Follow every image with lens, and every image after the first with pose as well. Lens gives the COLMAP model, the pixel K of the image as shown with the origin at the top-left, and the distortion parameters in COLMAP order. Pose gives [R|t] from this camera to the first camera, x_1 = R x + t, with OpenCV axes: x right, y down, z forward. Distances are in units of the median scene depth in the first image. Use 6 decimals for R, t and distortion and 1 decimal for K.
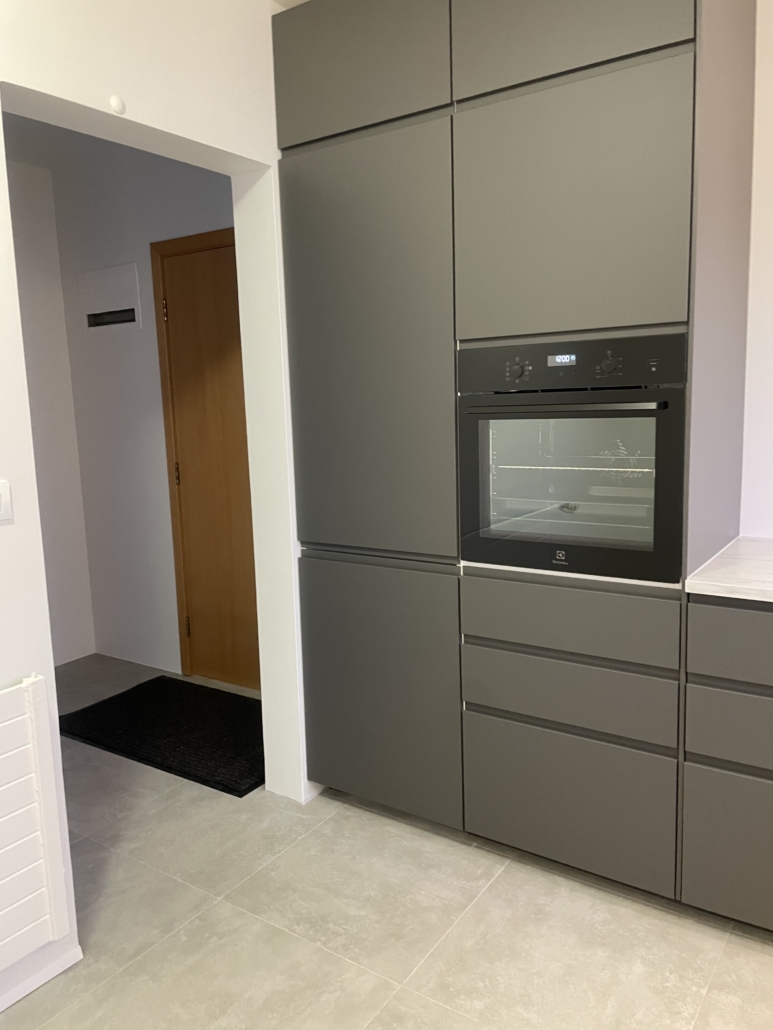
lens RADIAL K [[781.9, 0, 376.5], [0, 781.9, 514.9], [0, 0, 1]] dist [0.080900, -0.096369]
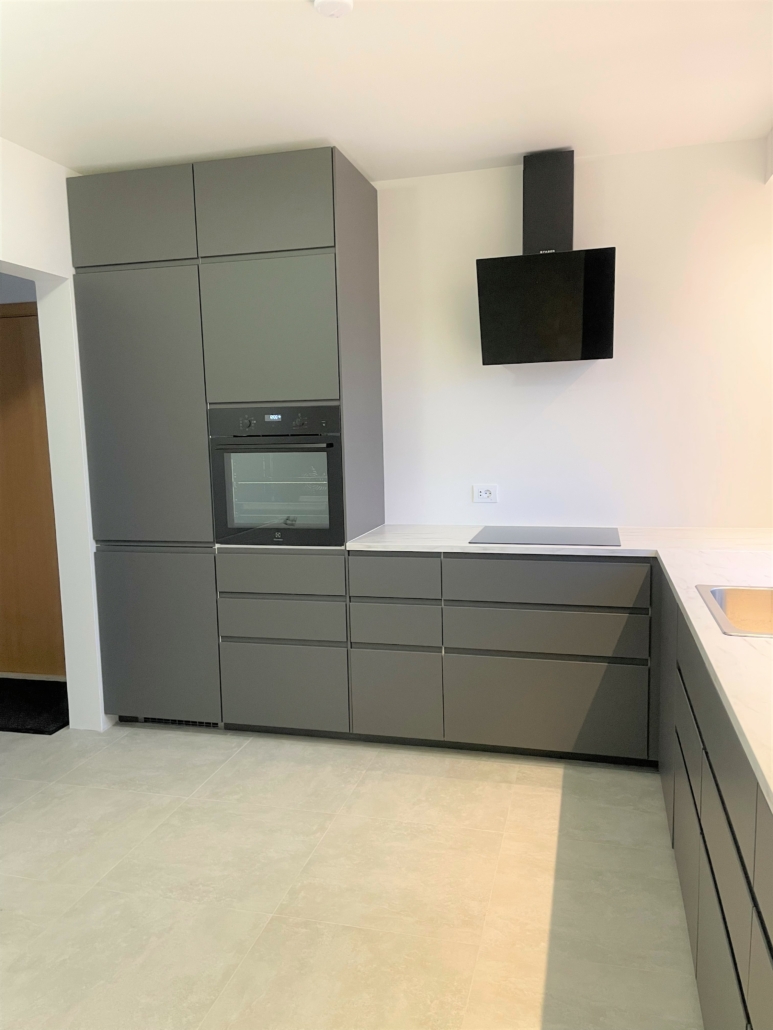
lens RADIAL K [[781.9, 0, 389.3], [0, 781.9, 516.7], [0, 0, 1]] dist [0.080900, -0.096369]
pose [[0.938938, -0.030206, 0.342759, -0.103554], [0.045393, 0.998307, -0.036371, 0.079535], [-0.341080, 0.049709, 0.938719, -0.597340]]
